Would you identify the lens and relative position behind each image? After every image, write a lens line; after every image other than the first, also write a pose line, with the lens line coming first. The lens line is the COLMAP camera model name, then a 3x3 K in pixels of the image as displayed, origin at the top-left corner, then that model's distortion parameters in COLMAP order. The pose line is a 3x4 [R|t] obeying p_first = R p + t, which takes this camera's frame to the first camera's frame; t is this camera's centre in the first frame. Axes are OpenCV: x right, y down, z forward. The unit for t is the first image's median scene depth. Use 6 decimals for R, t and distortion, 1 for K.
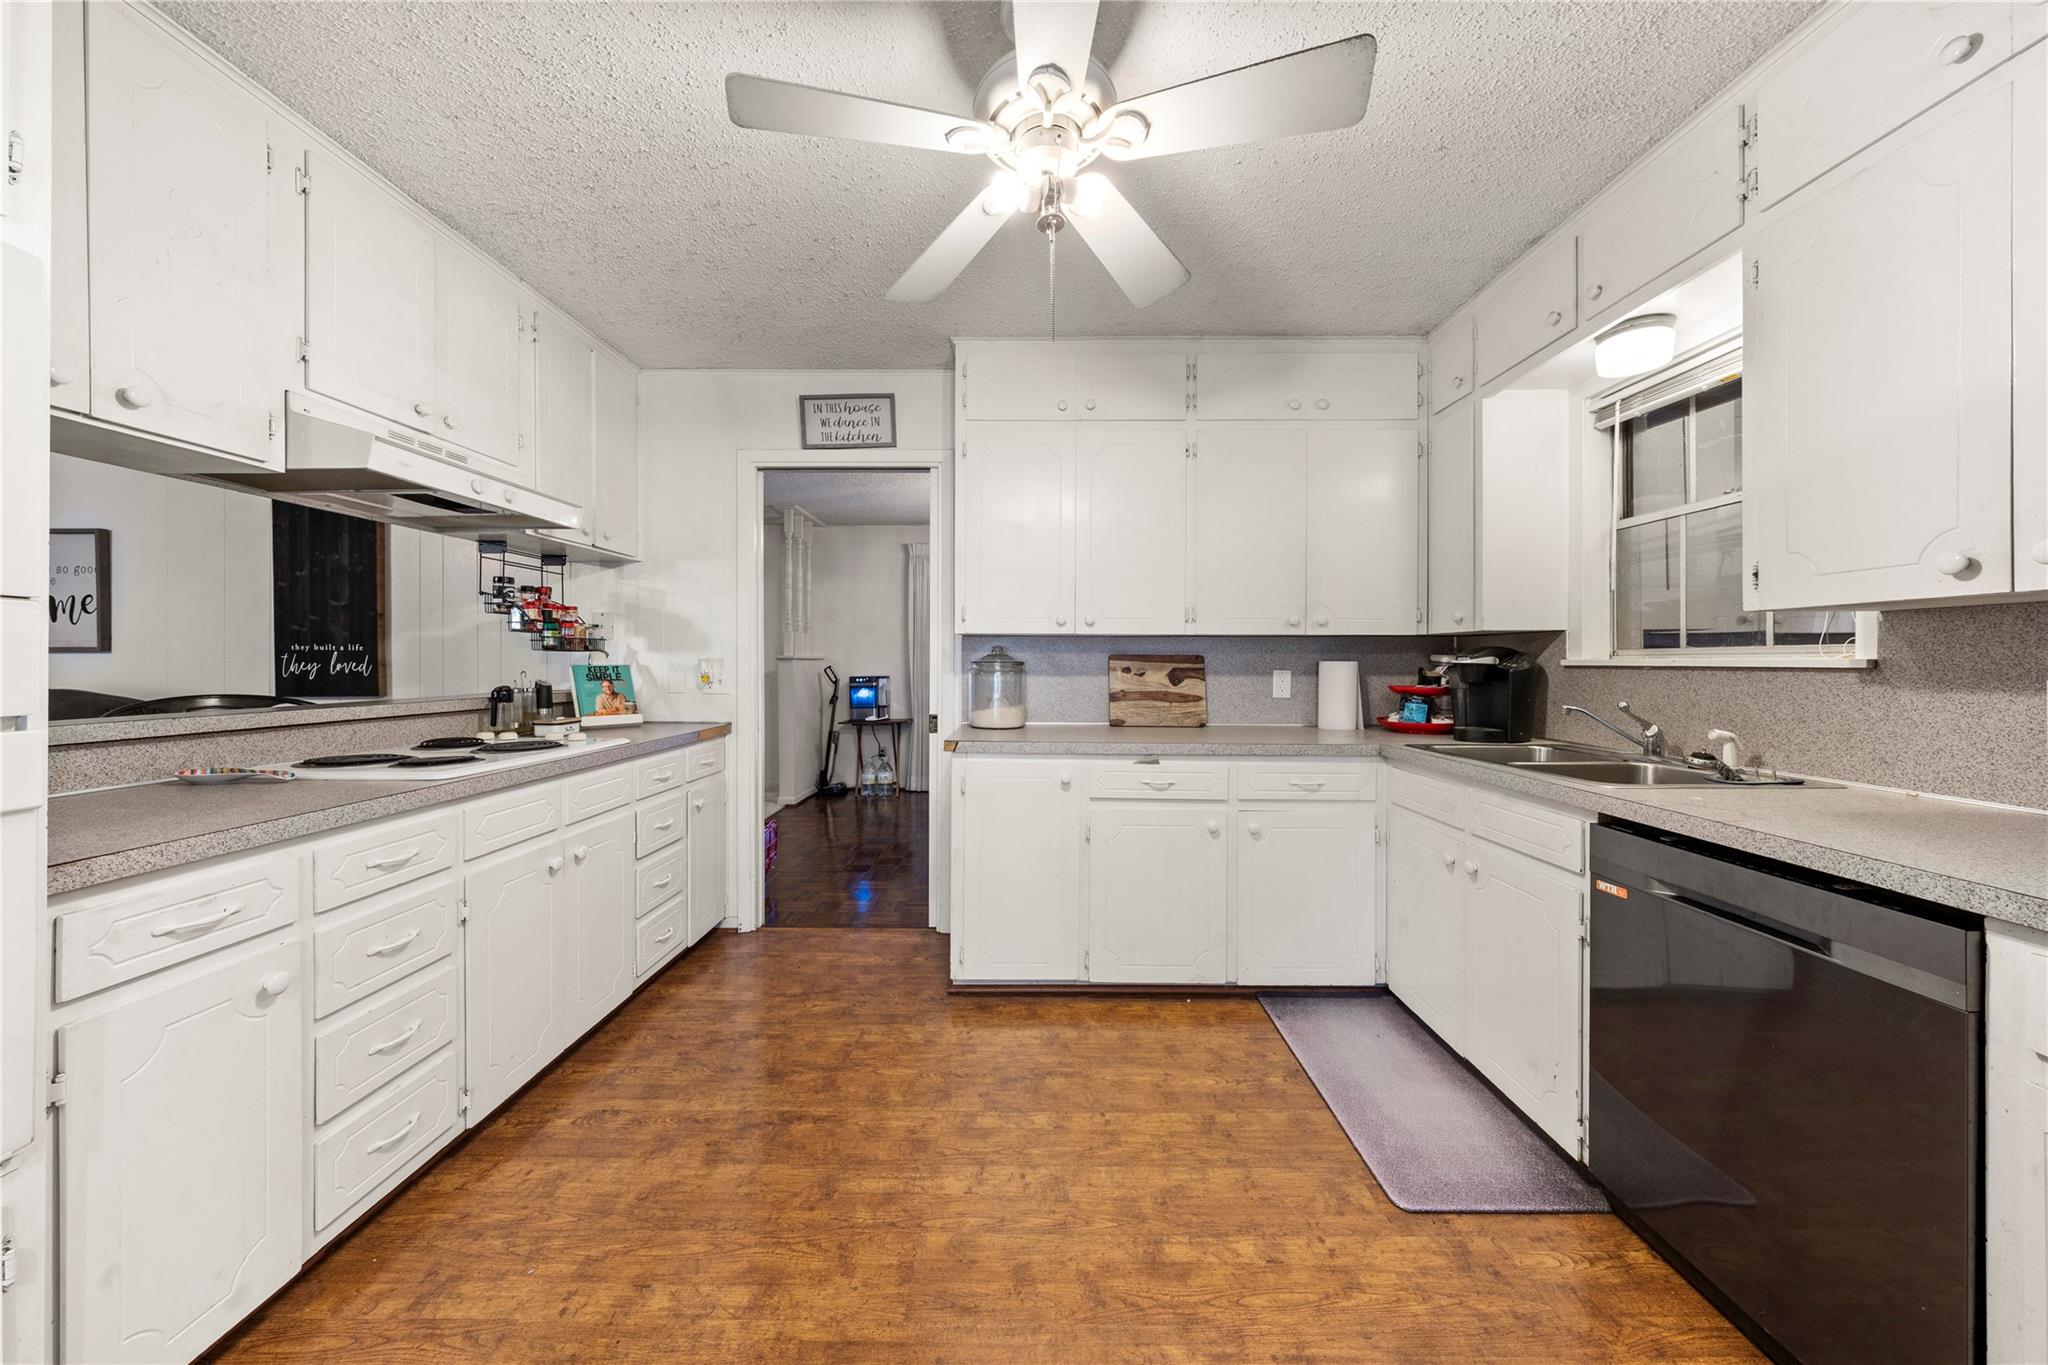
lens RADIAL K [[706.0, 0, 1024.8], [0, 706.0, 670.2], [0, 0, 1]] dist [0.000194, -0.000060]
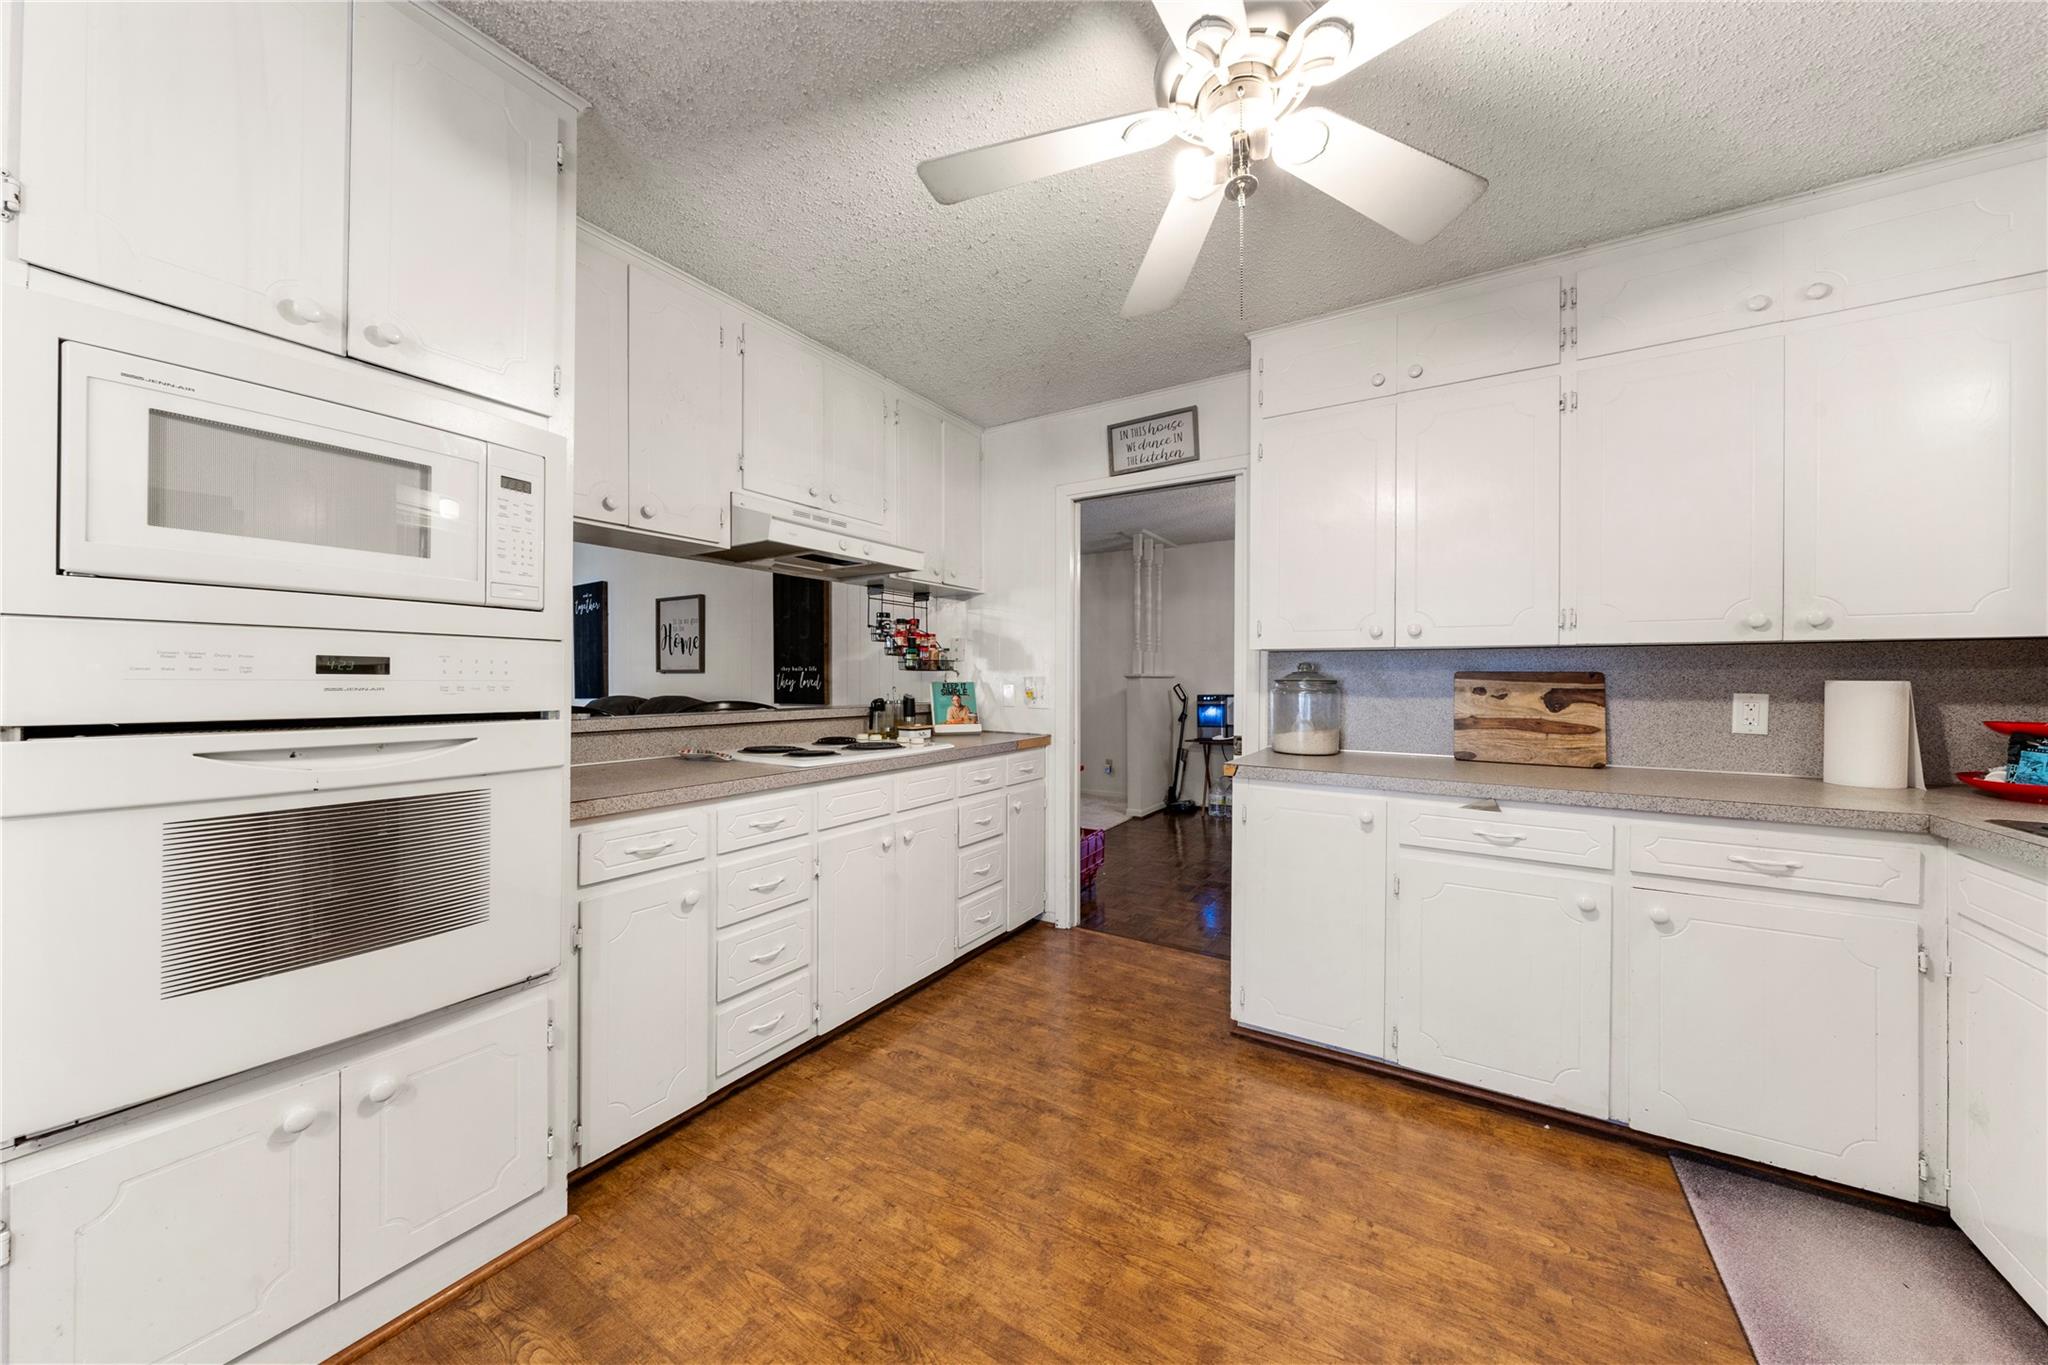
lens RADIAL K [[703.1, 0, 1021.4], [0, 703.1, 684.5], [0, 0, 1]] dist [-0.000412, -0.000164]
pose [[0.850645, 0.005492, -0.525712, 0.143289], [-0.008313, 0.999961, -0.003005, -0.000888], [0.525675, 0.006927, 0.850658, 0.055294]]
